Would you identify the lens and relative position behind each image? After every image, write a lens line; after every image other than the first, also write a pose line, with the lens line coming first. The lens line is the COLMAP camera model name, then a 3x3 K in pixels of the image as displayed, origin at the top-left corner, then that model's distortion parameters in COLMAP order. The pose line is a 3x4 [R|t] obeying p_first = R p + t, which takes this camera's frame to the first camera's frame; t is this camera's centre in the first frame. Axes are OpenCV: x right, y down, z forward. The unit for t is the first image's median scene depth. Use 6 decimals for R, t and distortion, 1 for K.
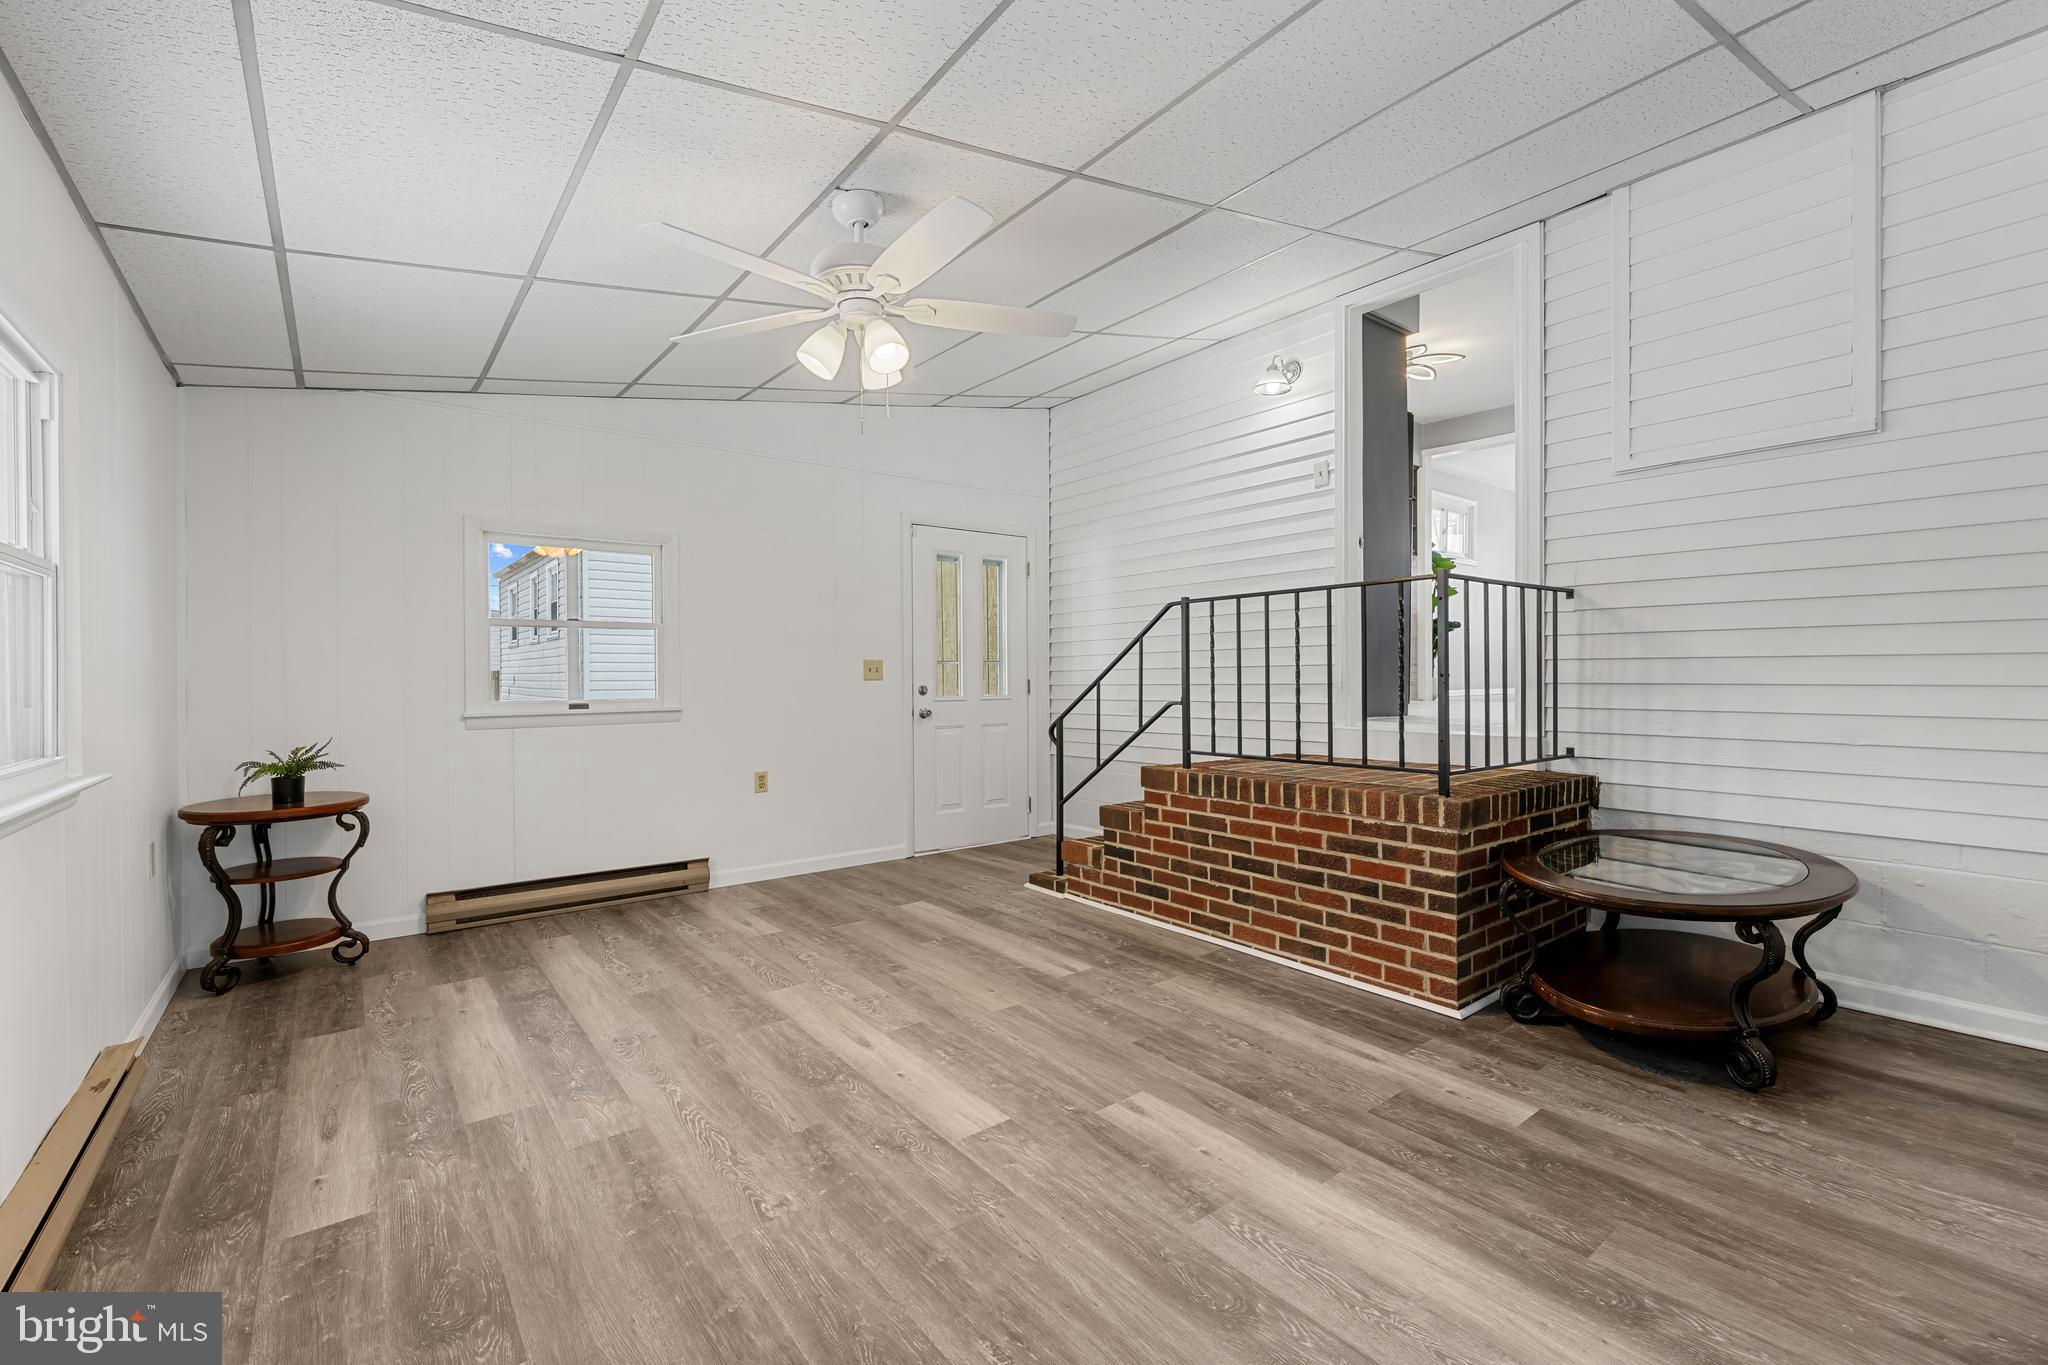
lens RADIAL K [[868.0, 0, 1015.1], [0, 868.0, 675.8], [0, 0, 1]] dist [0.000967, -0.000042]
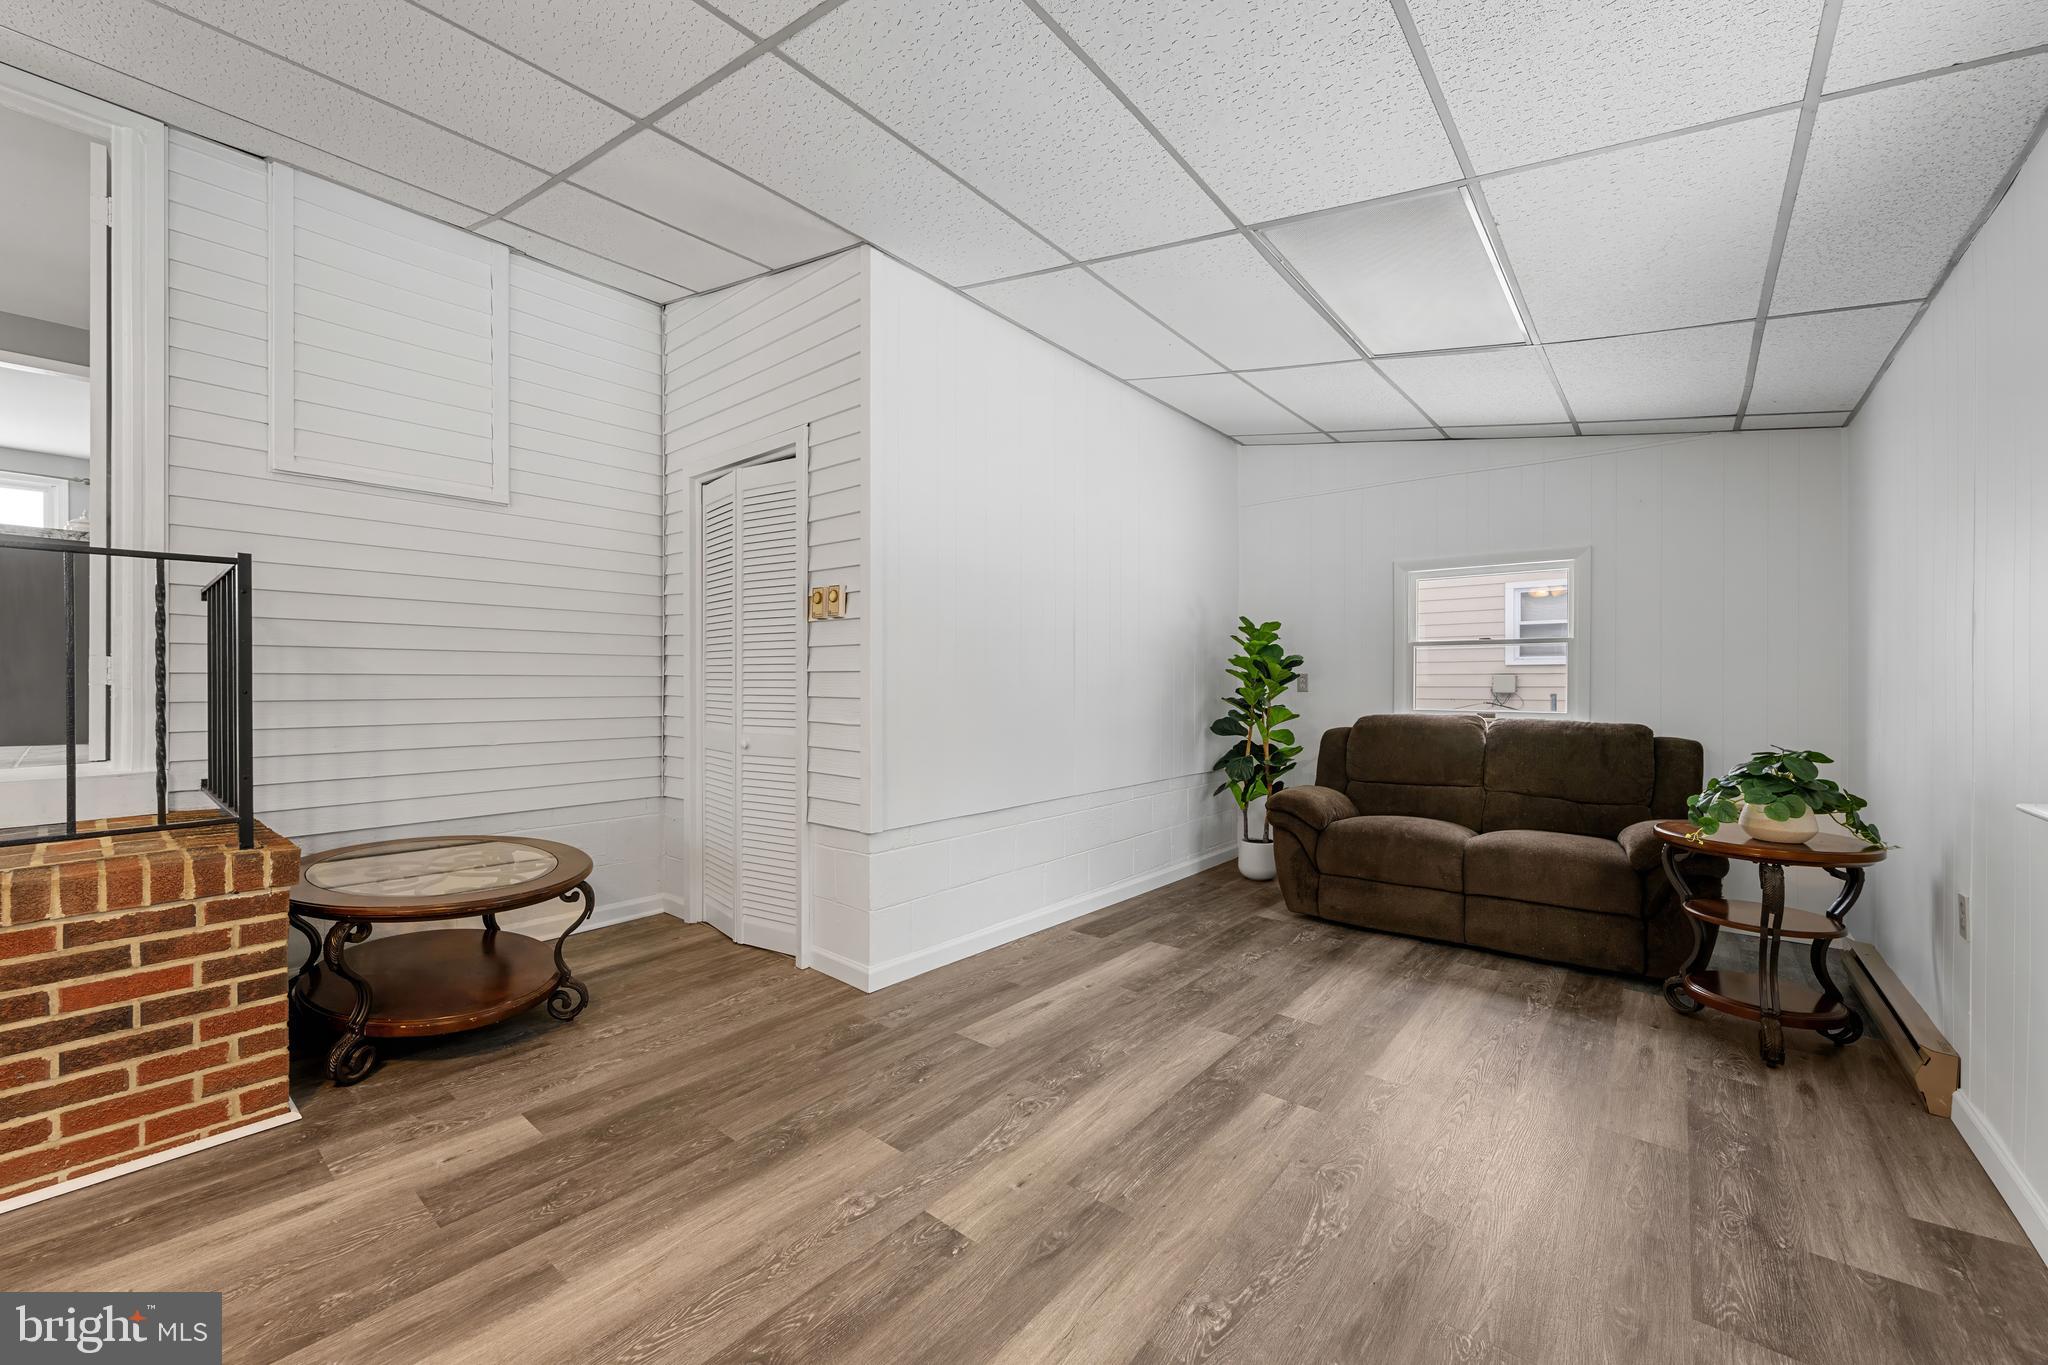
lens RADIAL K [[797.6, 0, 1024.0], [0, 797.6, 682.5], [0, 0, 1]] dist [0.001437, 0.000060]
pose [[-0.224140, 0.009015, 0.974515, -0.407732], [0.004200, 0.999957, -0.008285, -0.000375], [-0.974548, 0.002236, -0.224169, 0.573017]]
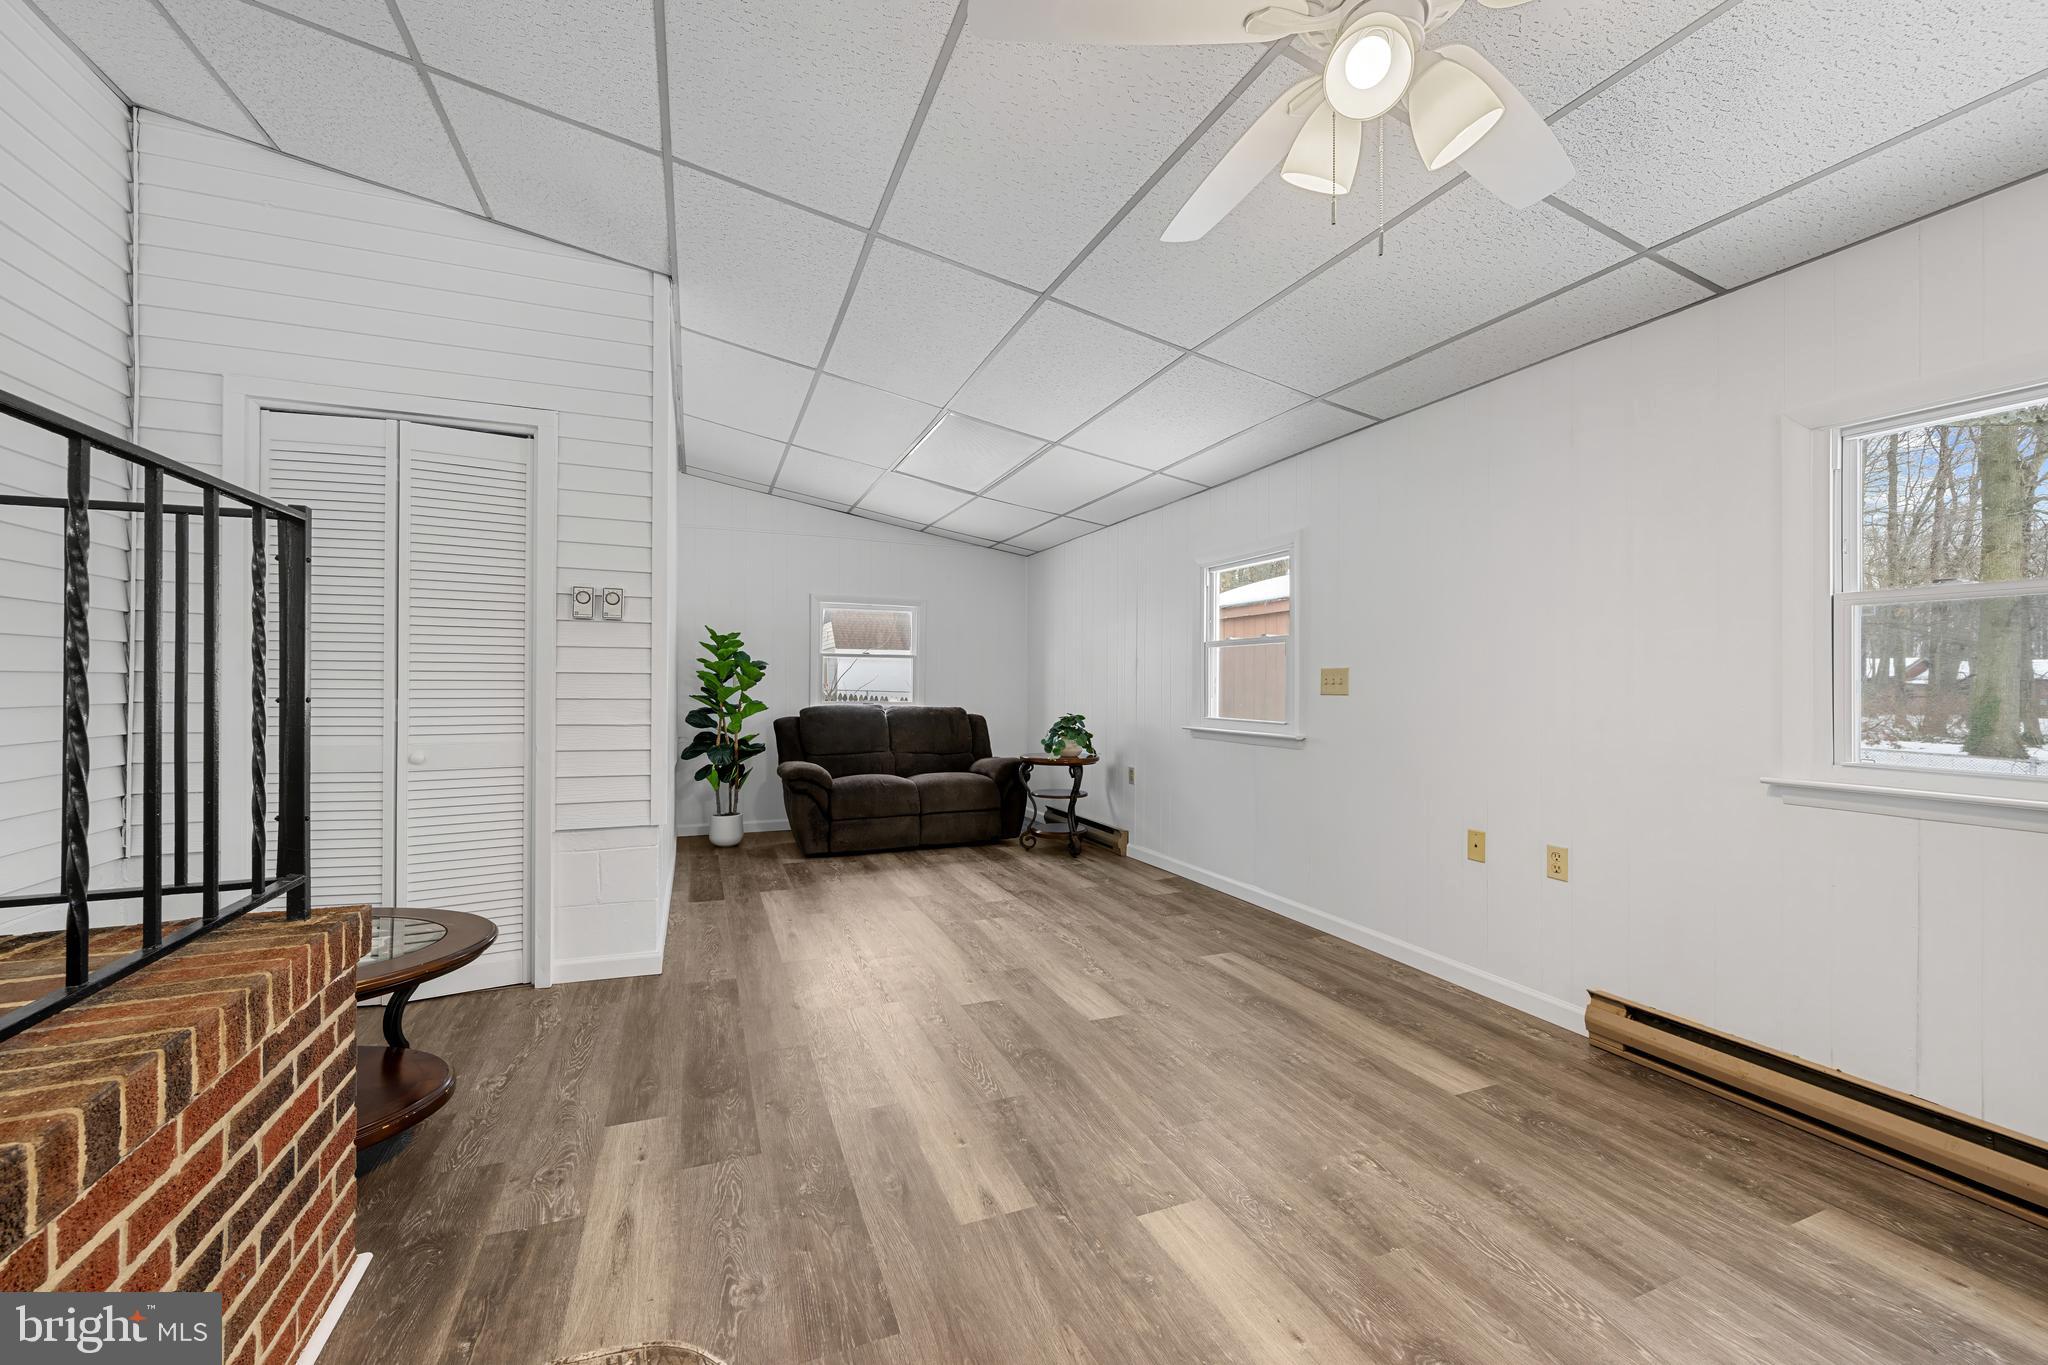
lens RADIAL K [[797.6, 0, 1024.0], [0, 797.6, 682.5], [0, 0, 1]] dist [0.001437, 0.000060]
pose [[-0.965095, 0.001850, 0.261895, -0.093569], [0.002248, 0.999997, 0.001223, -0.013998], [-0.261892, 0.001769, -0.965096, 1.598804]]
